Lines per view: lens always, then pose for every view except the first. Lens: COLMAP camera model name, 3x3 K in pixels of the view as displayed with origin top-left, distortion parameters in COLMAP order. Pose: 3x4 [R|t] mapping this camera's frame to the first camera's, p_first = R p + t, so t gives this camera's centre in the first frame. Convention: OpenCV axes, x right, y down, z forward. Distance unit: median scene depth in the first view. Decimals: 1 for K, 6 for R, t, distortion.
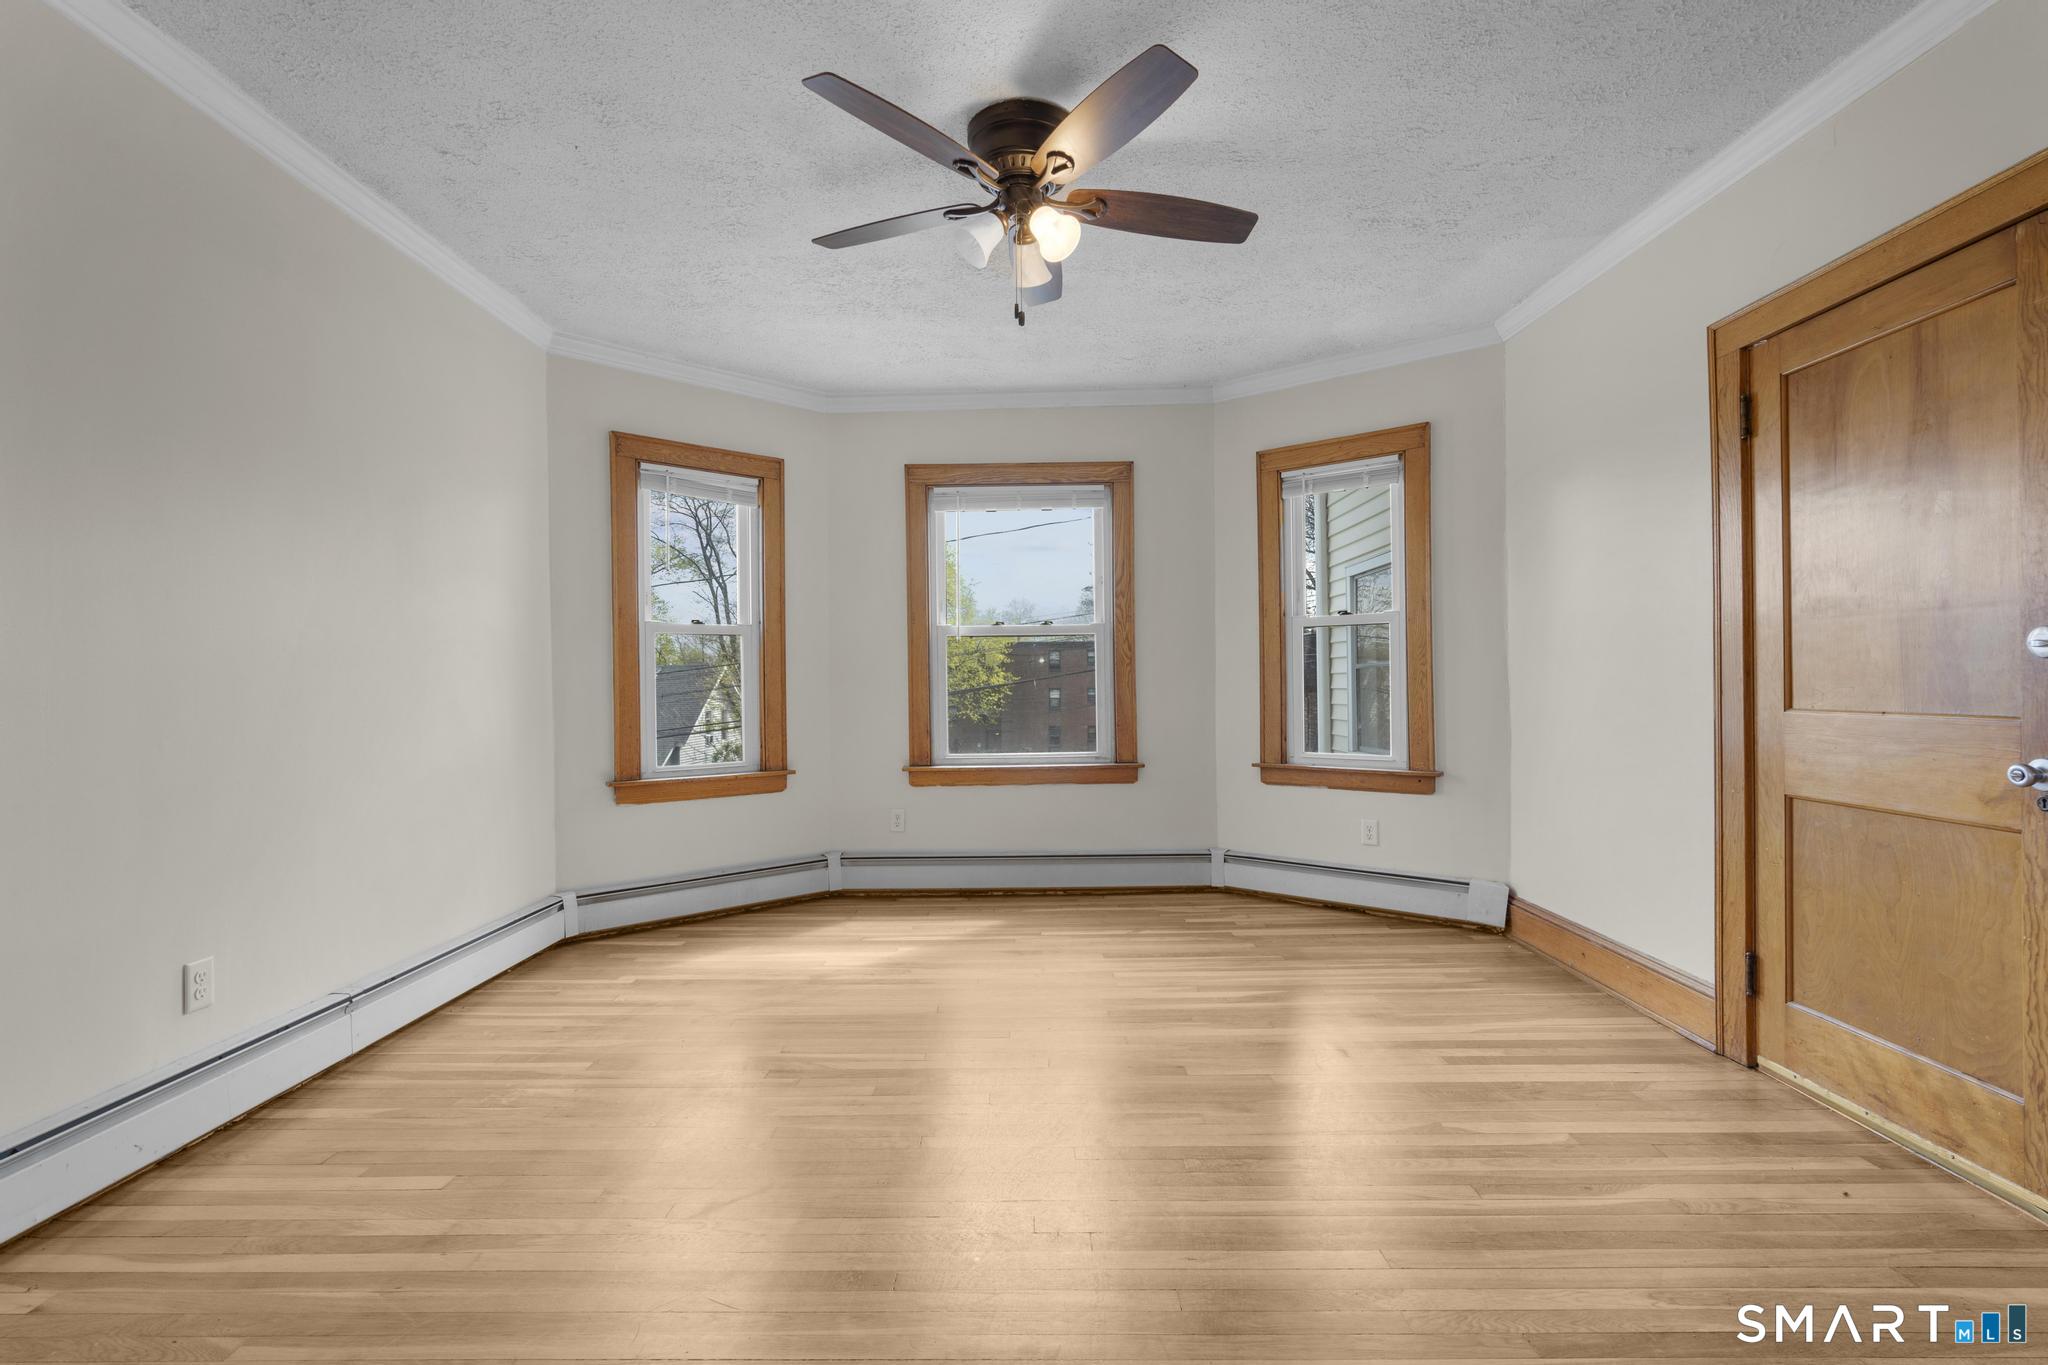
lens RADIAL K [[922.0, 0, 1024.8], [0, 922.0, 677.7], [0, 0, 1]] dist [-0.006982, 0.004044]
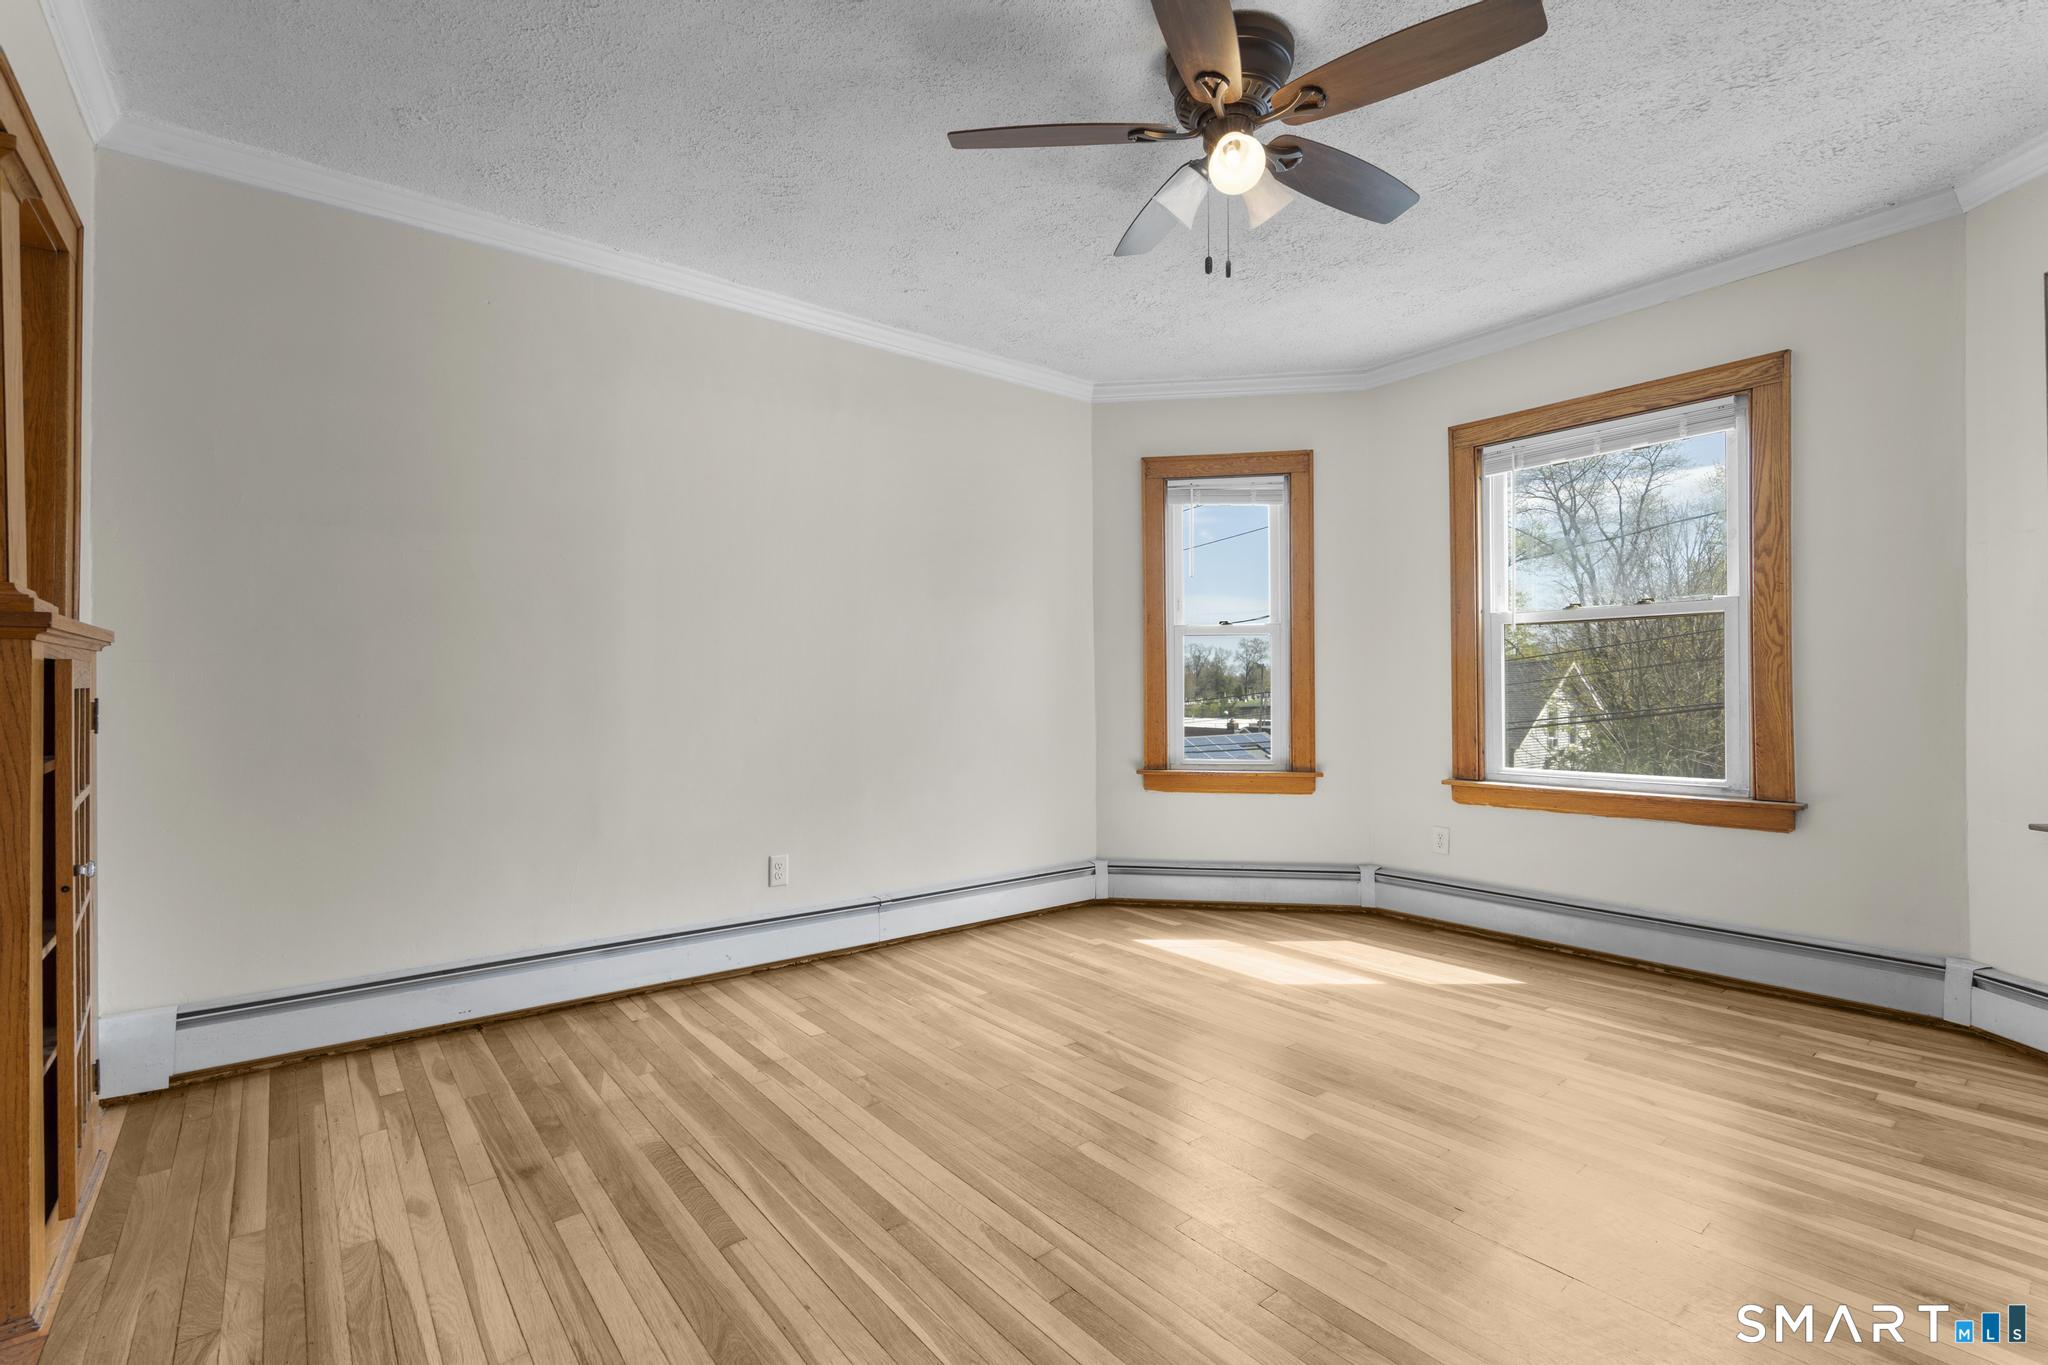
lens RADIAL K [[922.0, 0, 1018.5], [0, 922.0, 677.9], [0, 0, 1]] dist [-0.006982, 0.004044]
pose [[0.625887, -0.002050, -0.779911, 0.304710], [0.004318, 0.999990, 0.000837, -0.000463], [0.779902, -0.003891, 0.625890, 0.159409]]
